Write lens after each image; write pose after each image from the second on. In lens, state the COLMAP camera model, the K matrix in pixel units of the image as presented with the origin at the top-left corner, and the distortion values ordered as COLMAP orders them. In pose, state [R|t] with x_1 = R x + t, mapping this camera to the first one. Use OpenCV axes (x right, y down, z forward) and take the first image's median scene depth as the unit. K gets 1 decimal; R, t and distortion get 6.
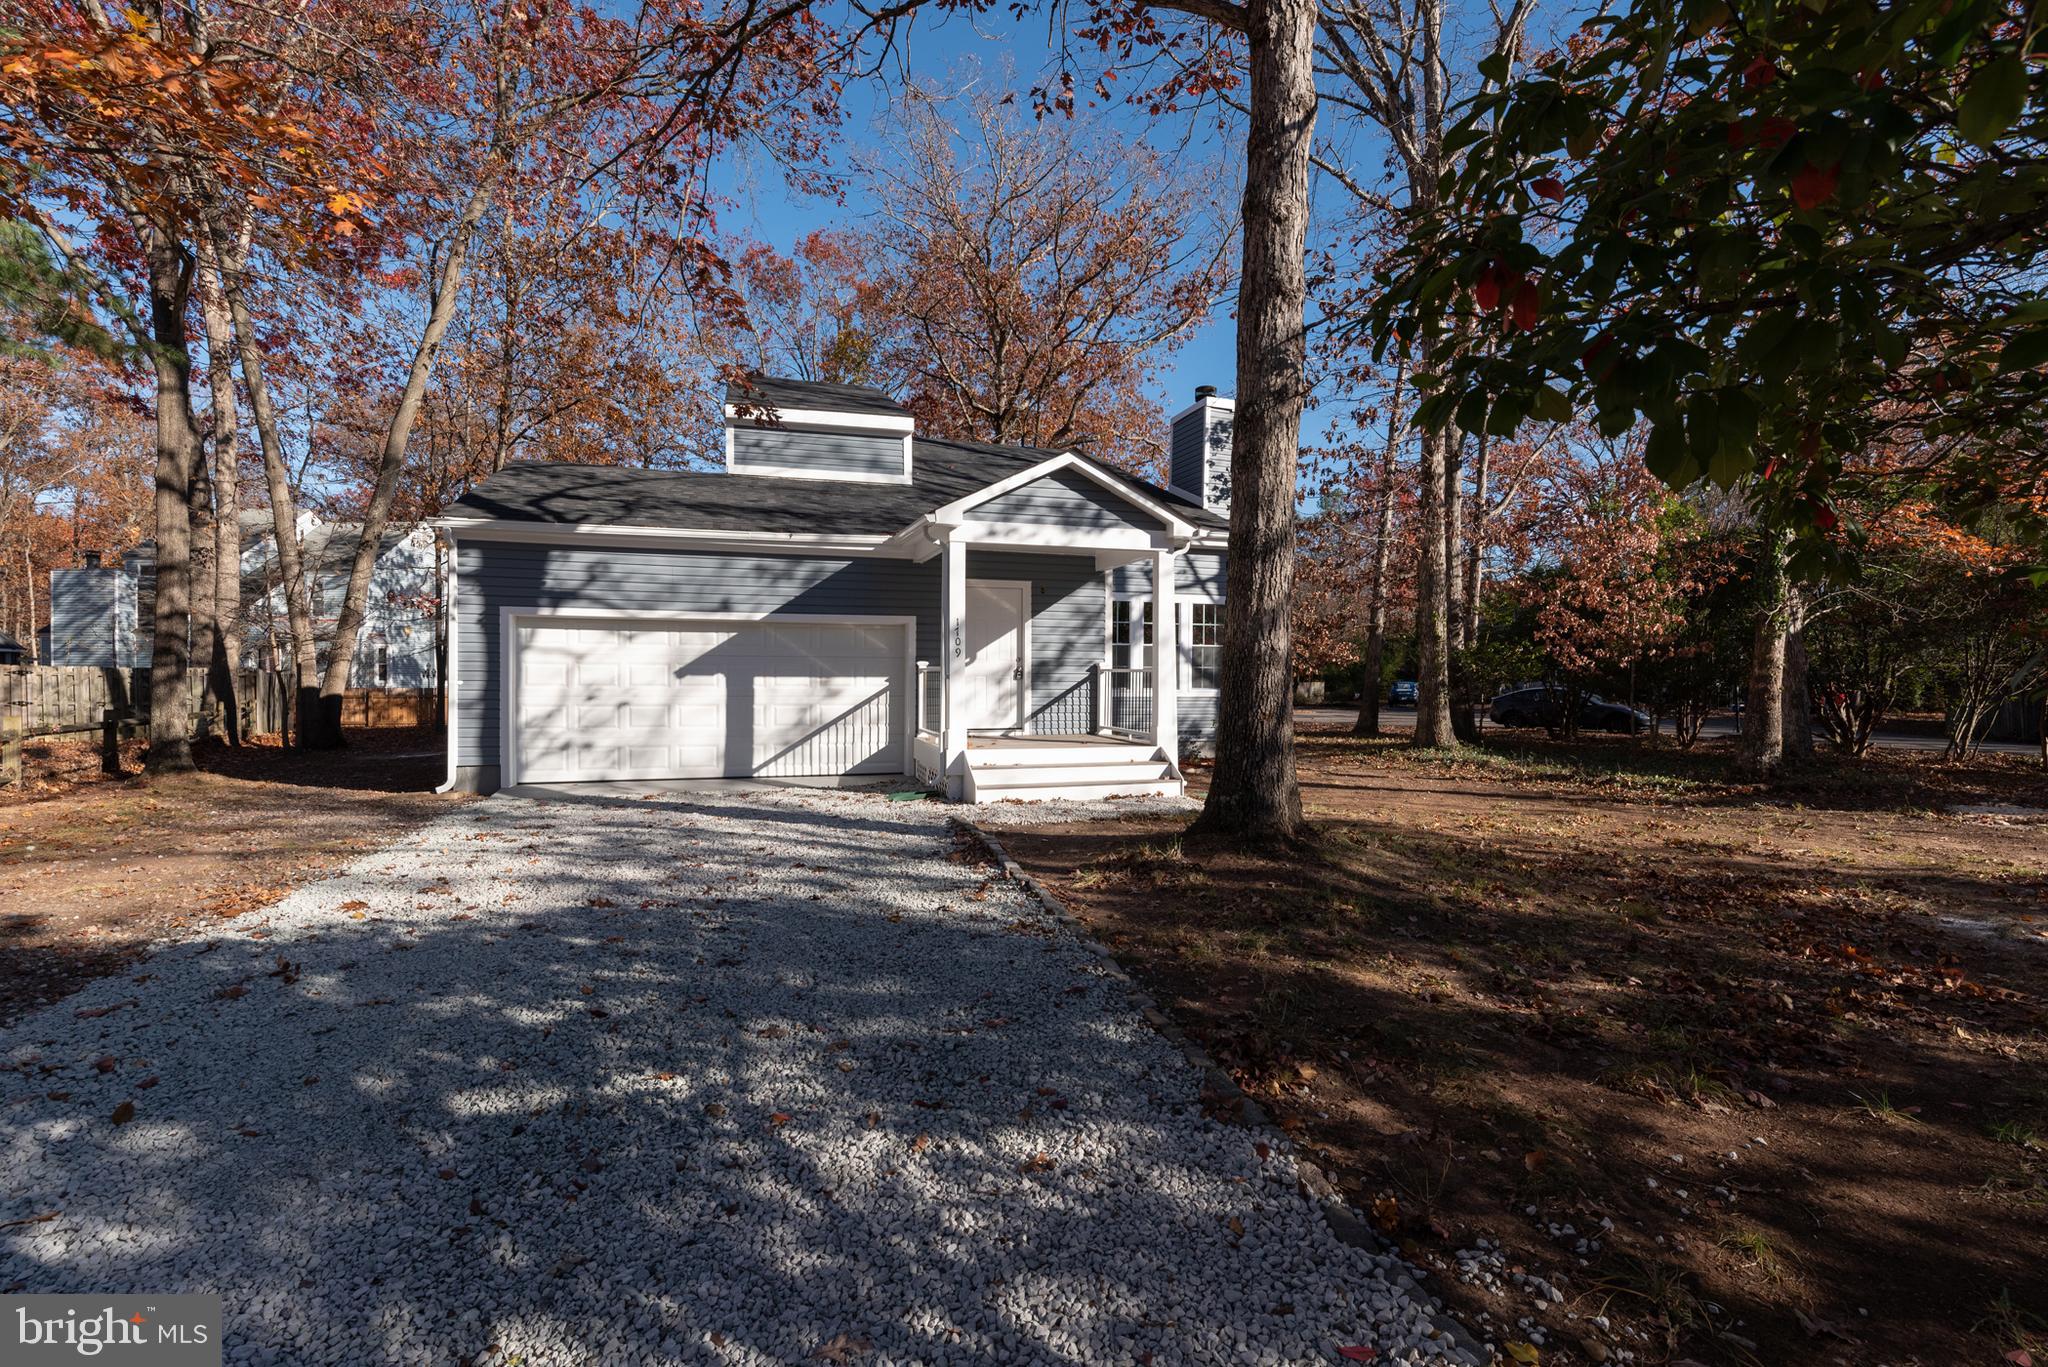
lens RADIAL K [[894.6, 0, 1025.2], [0, 894.6, 679.0], [0, 0, 1]] dist [0.004571, -0.000919]
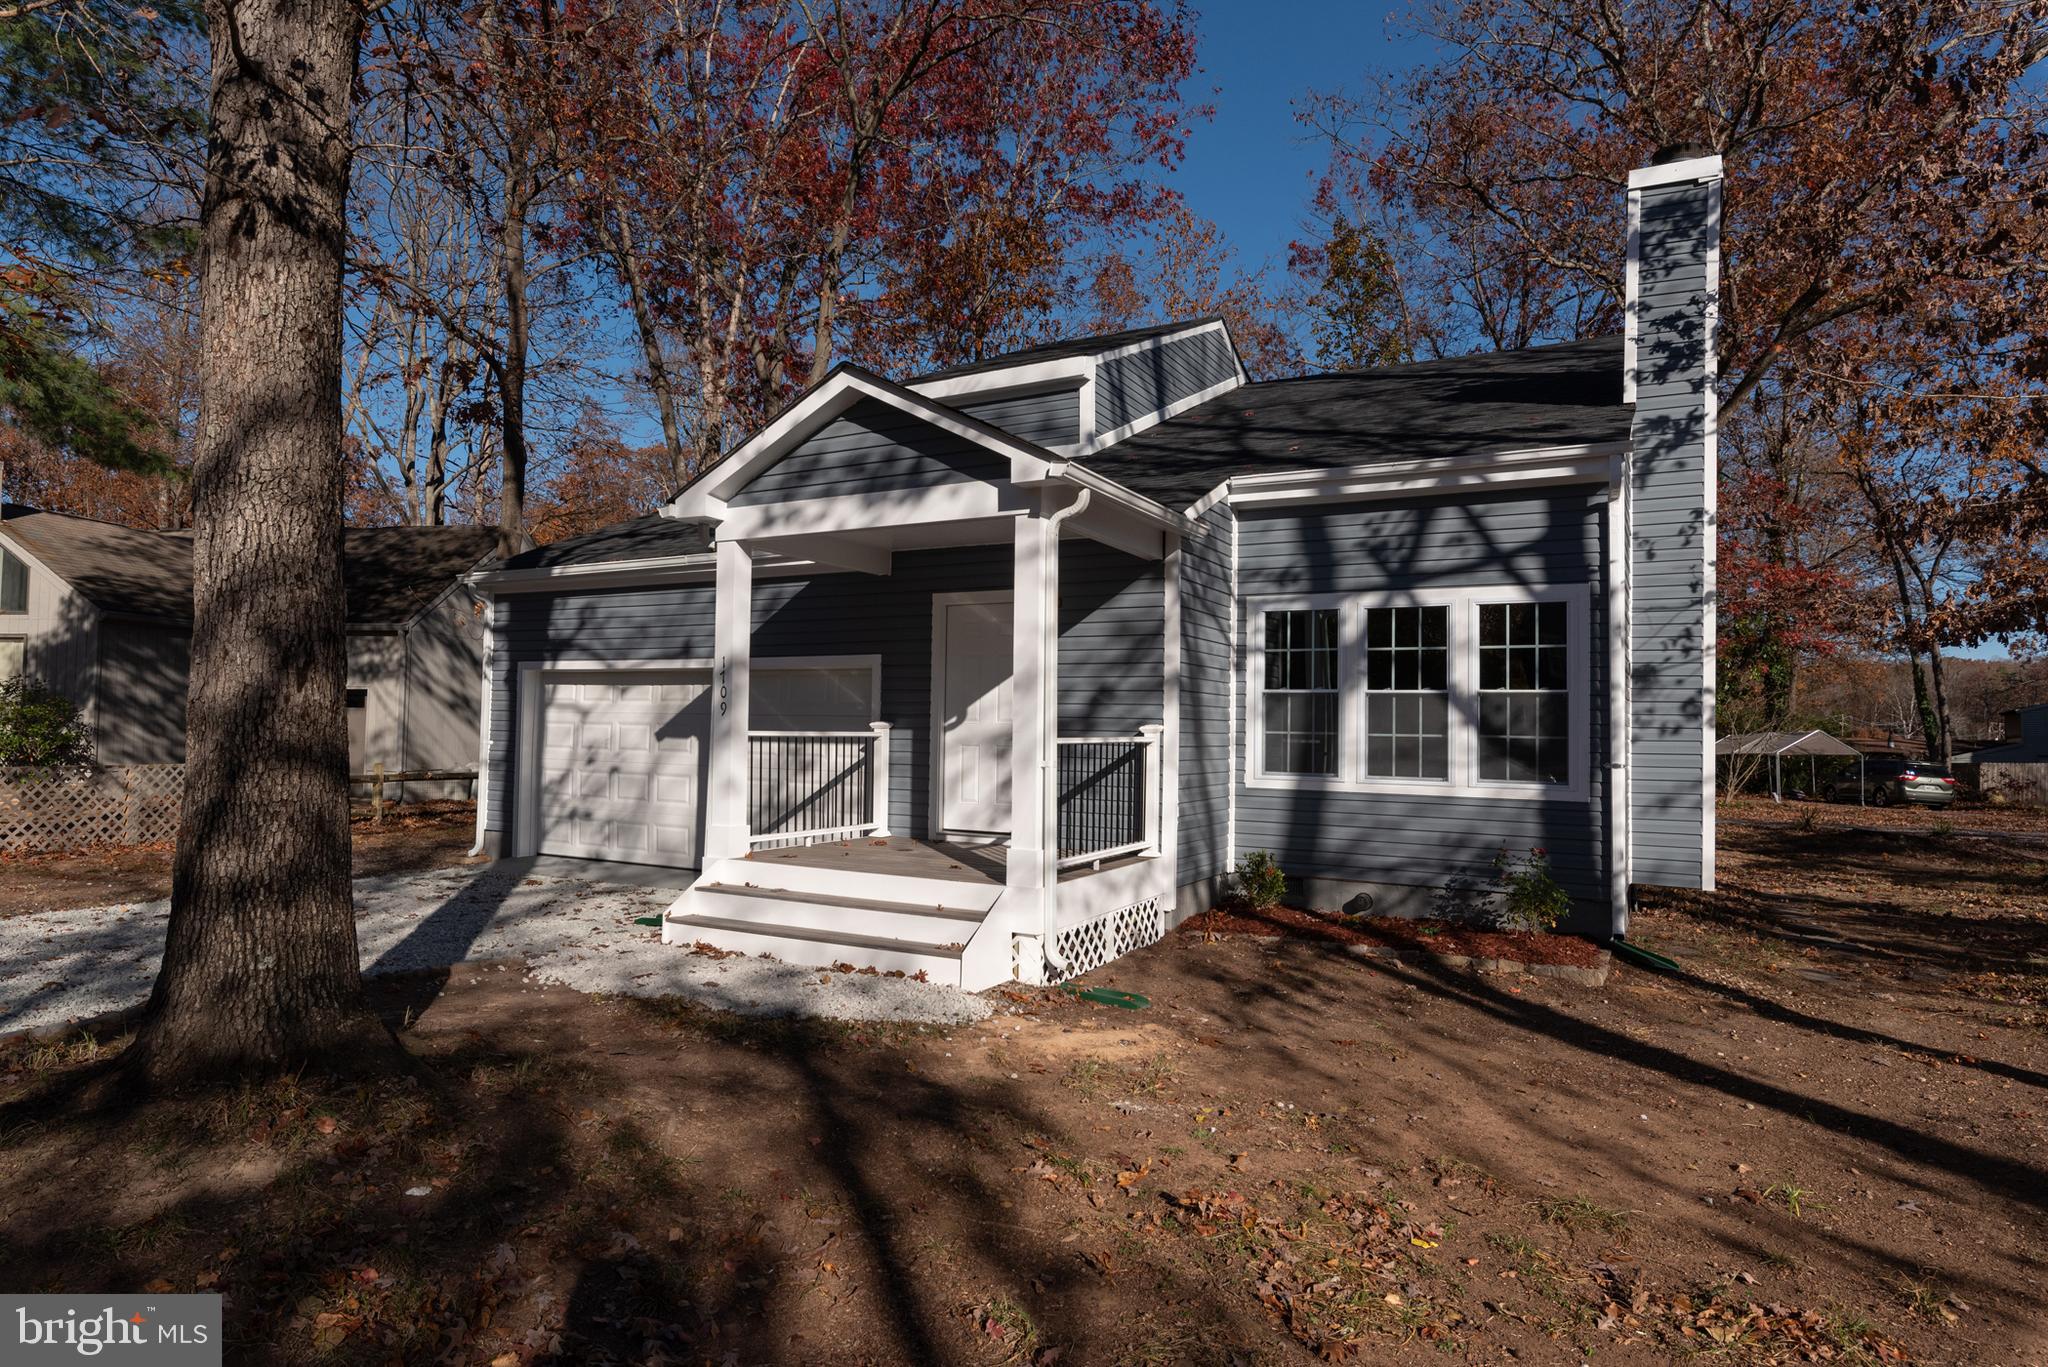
lens RADIAL K [[1175.3, 0, 1021.4], [0, 1175.3, 672.1], [0, 0, 1]] dist [0.001384, 0.000054]
pose [[0.687216, -0.026623, -0.725965, 0.631961], [-0.017981, 0.998399, -0.053635, -0.011883], [0.726231, 0.049912, 0.685637, 0.508214]]
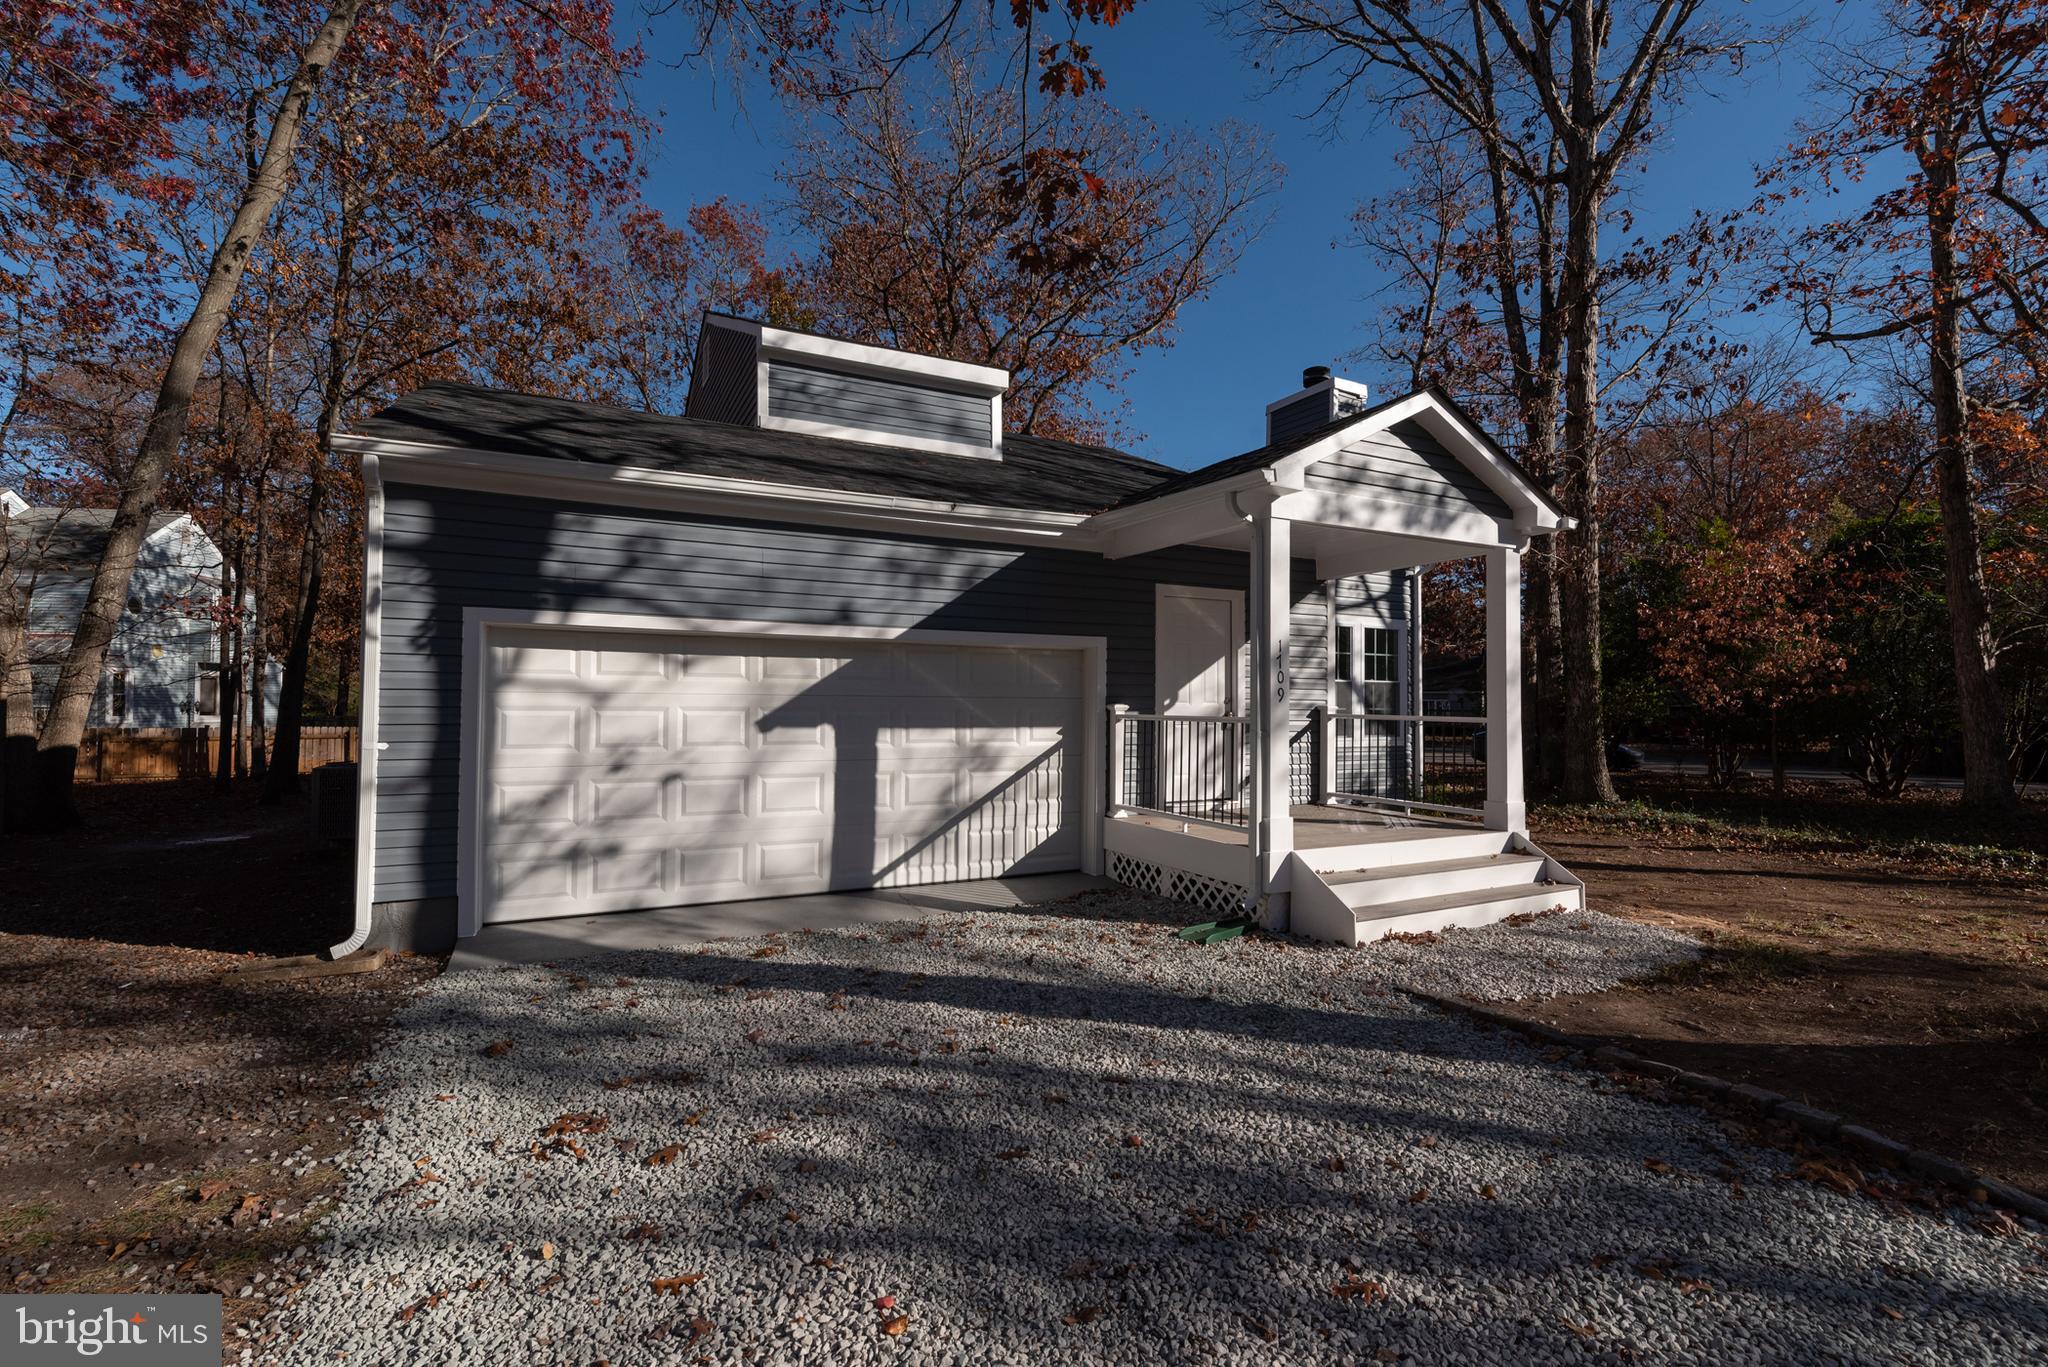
lens RADIAL K [[894.6, 0, 1023.6], [0, 894.6, 680.3], [0, 0, 1]] dist [0.004571, -0.000919]
pose [[0.983383, 0.006596, 0.181423, -0.328280], [-0.000920, 0.999508, -0.031352, -0.017654], [-0.181541, 0.030664, 0.982905, 0.374801]]
